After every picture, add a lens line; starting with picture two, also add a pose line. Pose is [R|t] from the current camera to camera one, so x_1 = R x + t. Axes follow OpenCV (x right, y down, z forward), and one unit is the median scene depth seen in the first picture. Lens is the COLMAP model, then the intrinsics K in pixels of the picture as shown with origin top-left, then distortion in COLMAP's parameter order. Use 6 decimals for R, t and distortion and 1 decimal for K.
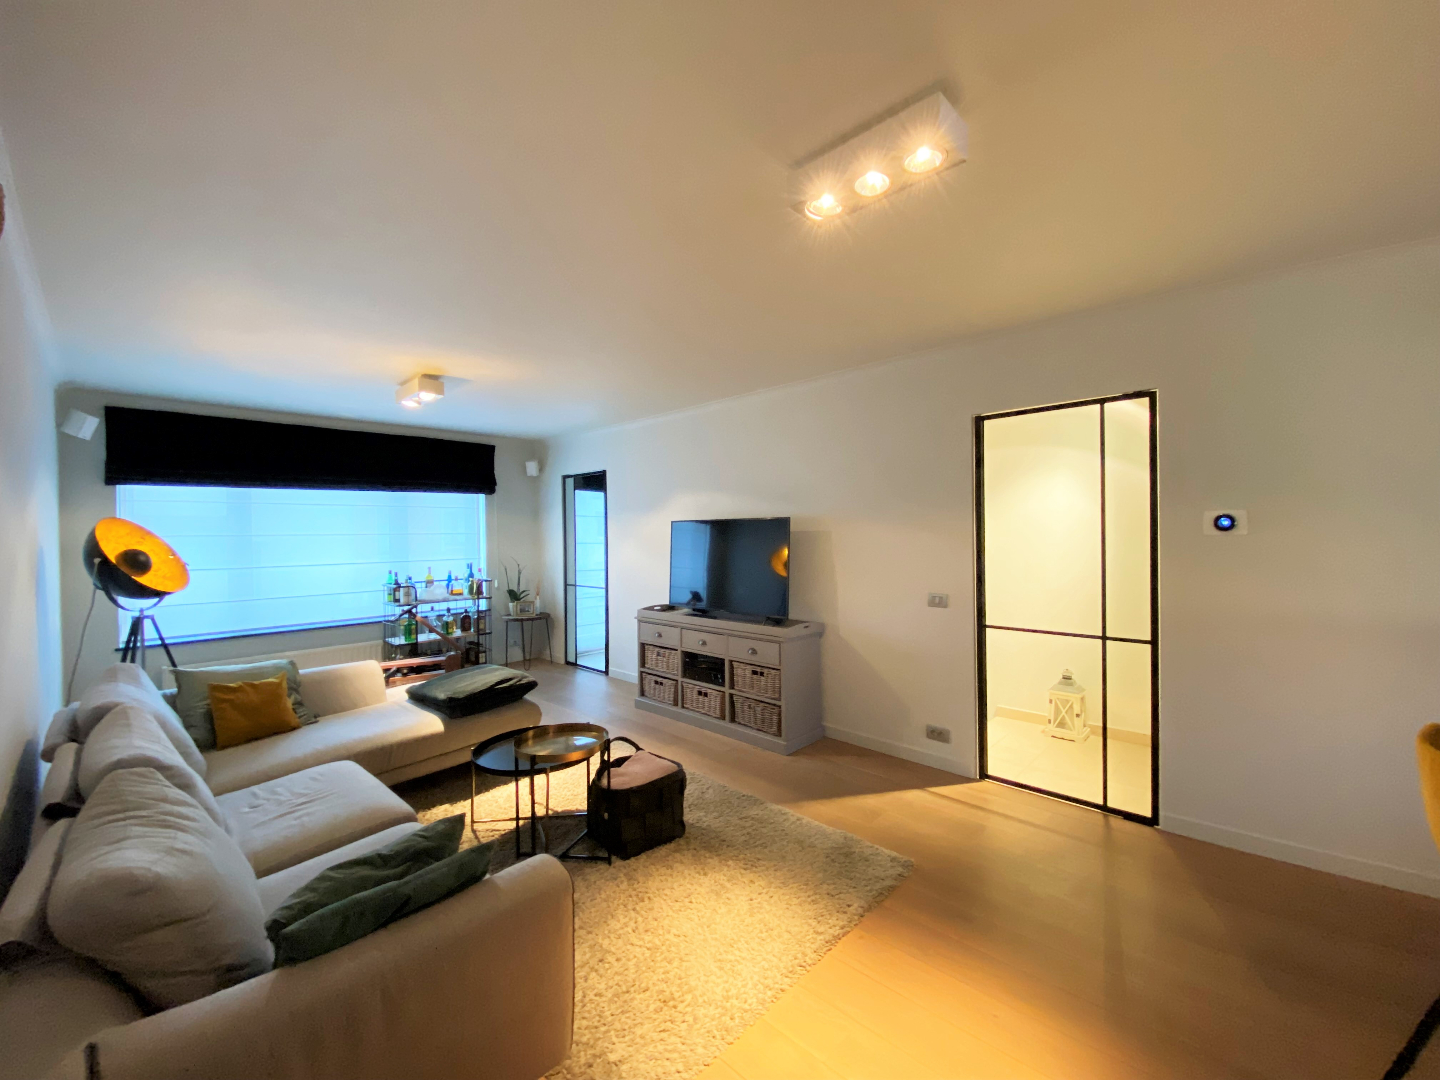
lens RADIAL K [[586.3, 0, 725.2], [0, 586.3, 537.6], [0, 0, 1]] dist [-0.002810, -0.000351]
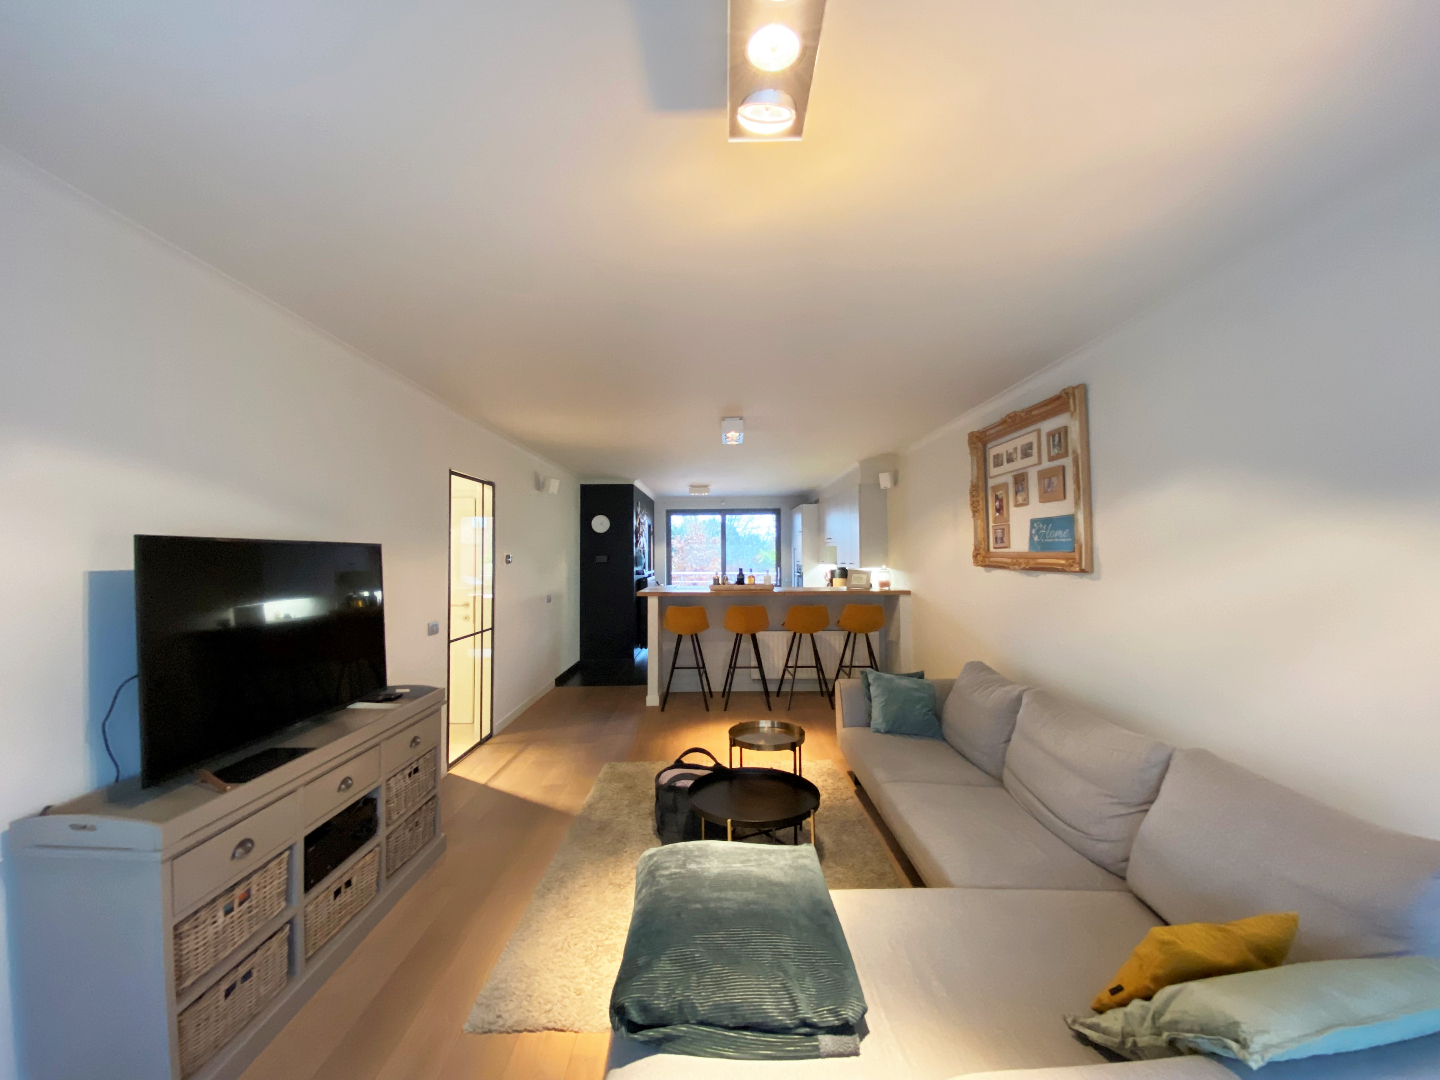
lens RADIAL K [[586.3, 0, 720.7], [0, 586.3, 542.7], [0, 0, 1]] dist [-0.002810, -0.000351]
pose [[-0.700625, 0.029903, 0.712902, -0.874103], [0.018674, 0.999548, -0.023574, -0.021262], [-0.713285, -0.003204, -0.700867, 1.530064]]
